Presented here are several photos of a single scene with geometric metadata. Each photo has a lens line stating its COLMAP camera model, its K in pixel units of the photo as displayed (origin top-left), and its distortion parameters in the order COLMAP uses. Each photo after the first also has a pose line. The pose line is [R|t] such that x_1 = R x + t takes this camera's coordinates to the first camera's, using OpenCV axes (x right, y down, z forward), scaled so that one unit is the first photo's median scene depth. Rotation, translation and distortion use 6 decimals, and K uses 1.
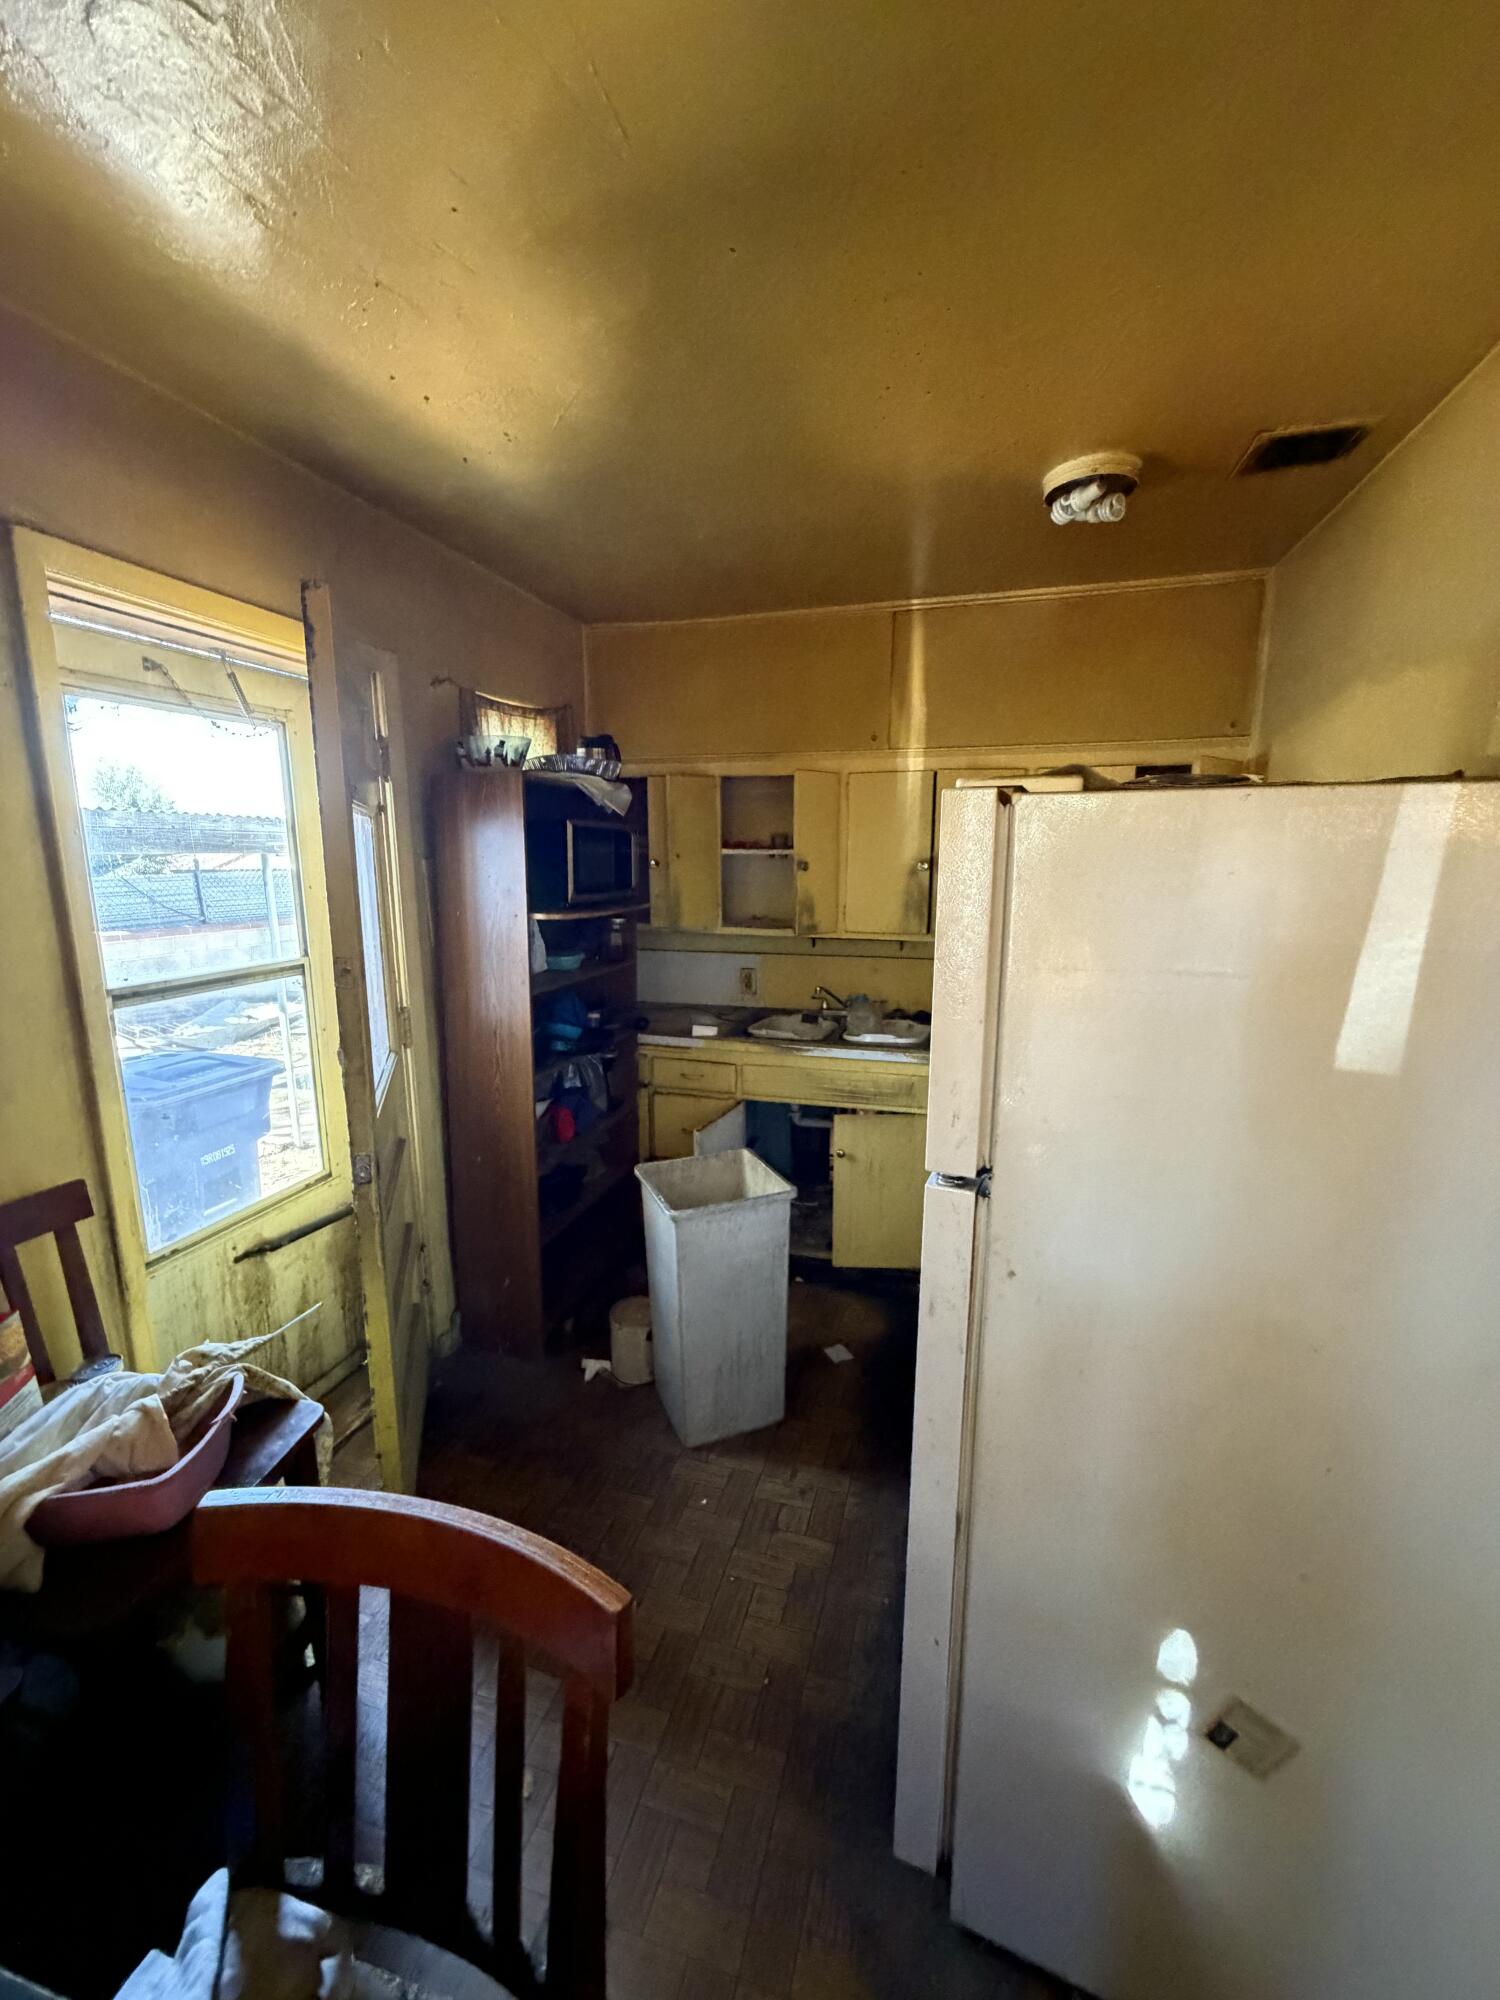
lens RADIAL K [[801.7, 0, 746.5], [0, 801.7, 1001.6], [0, 0, 1]] dist [0.002361, -0.000298]
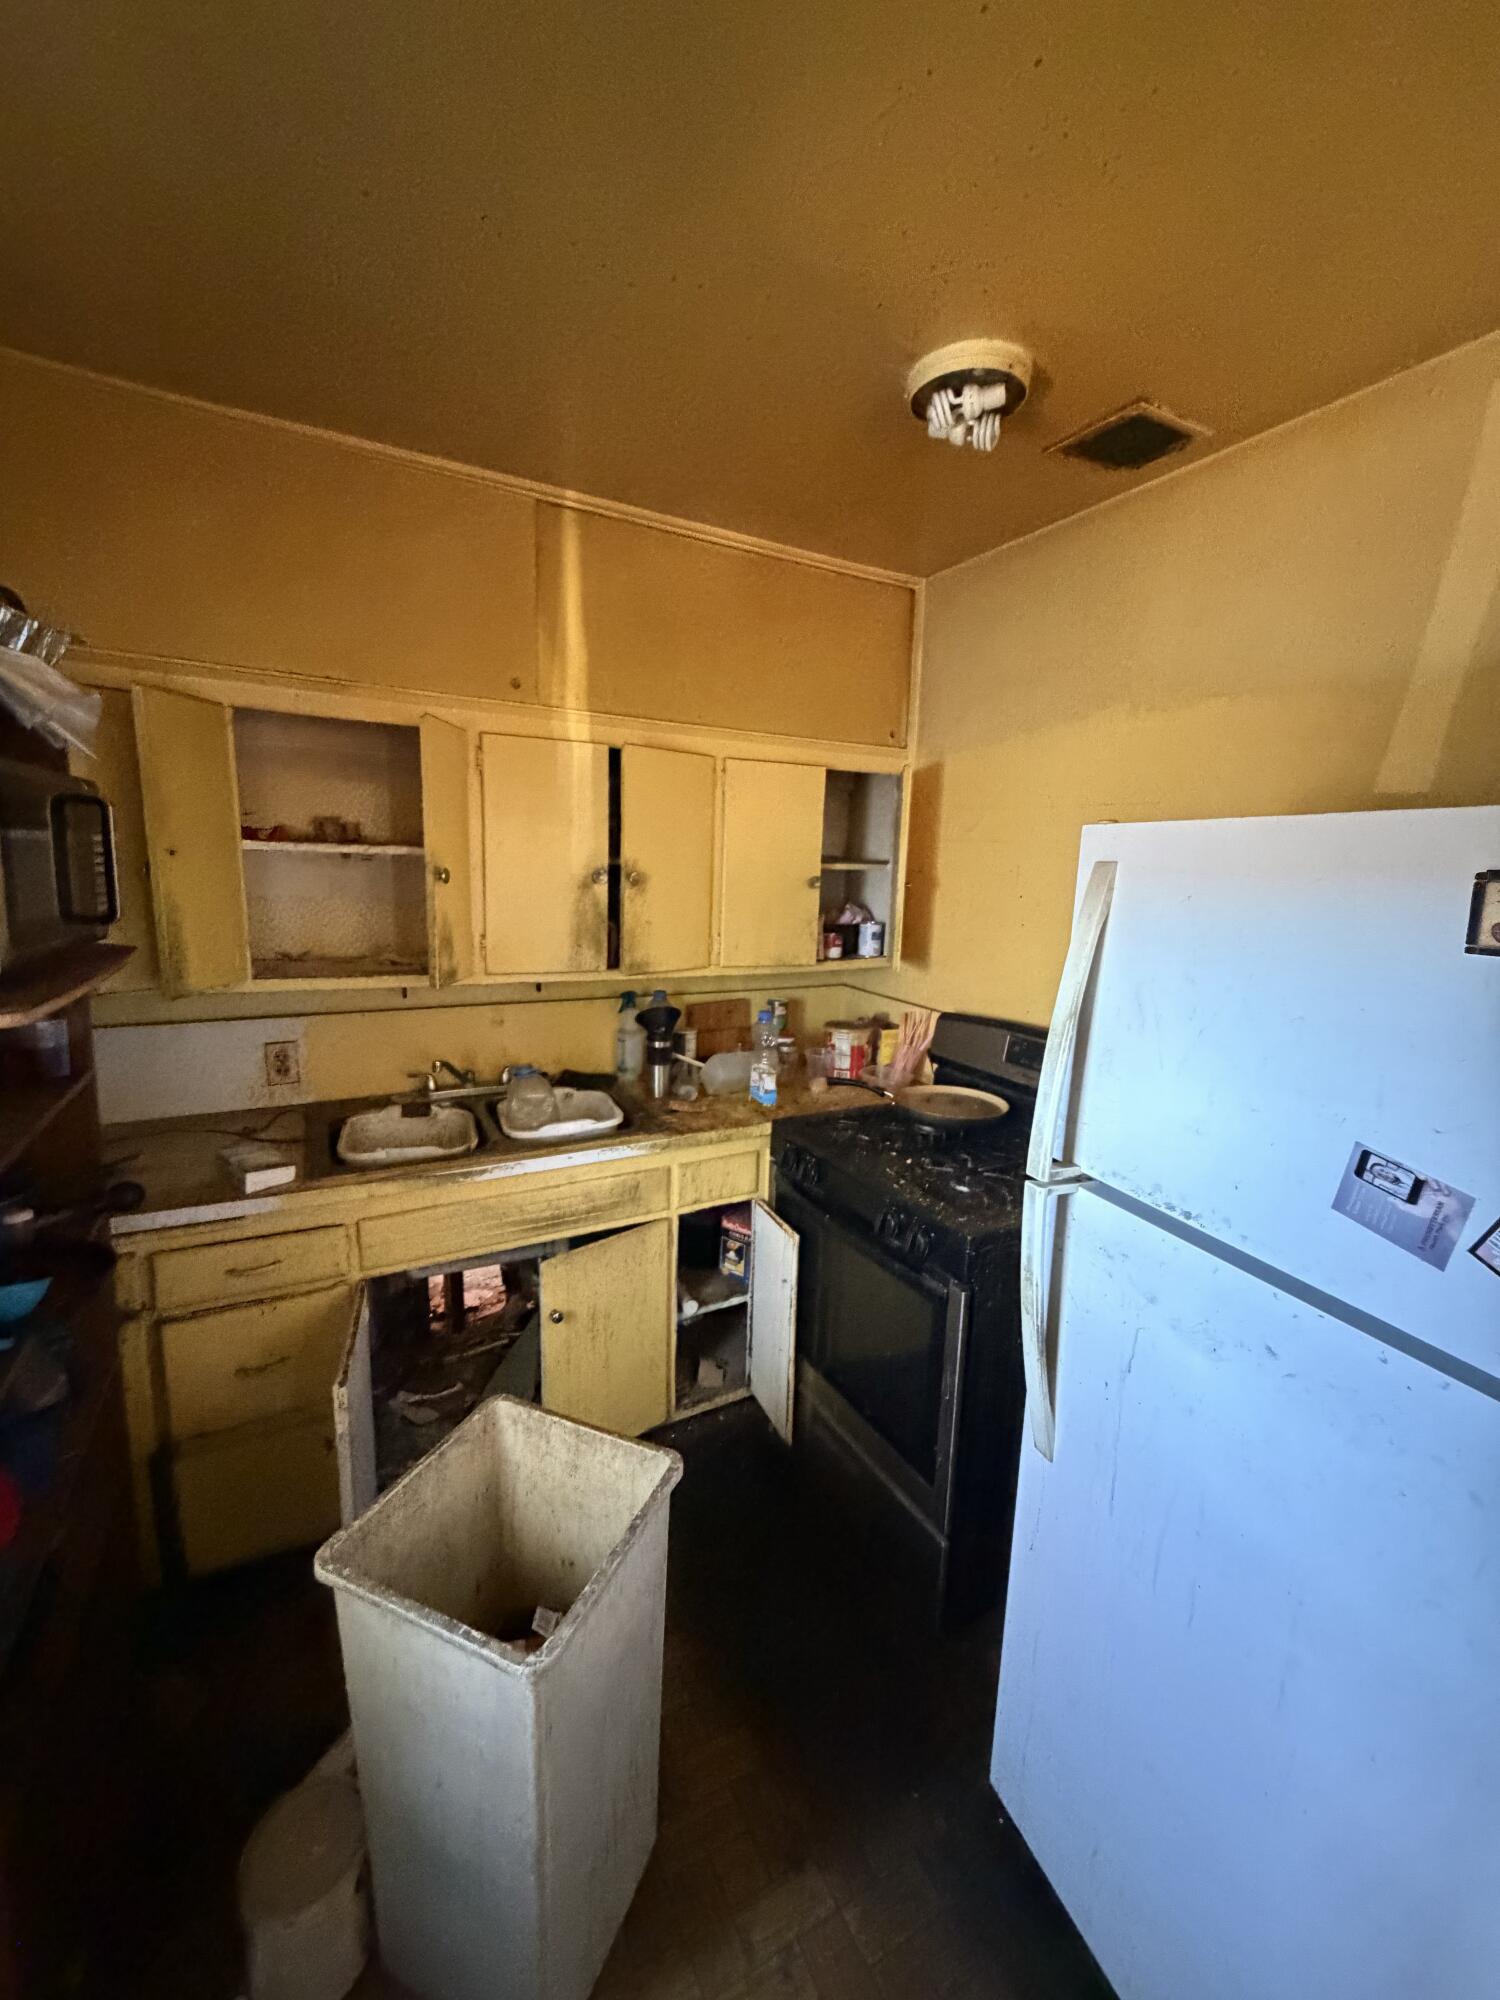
lens RADIAL K [[801.7, 0, 754.1], [0, 801.7, 997.9], [0, 0, 1]] dist [0.002361, -0.000298]
pose [[0.710299, -0.095389, 0.697407, -0.188317], [0.094953, 0.994704, 0.039344, -0.075227], [-0.697467, 0.038275, 0.715594, 0.388043]]
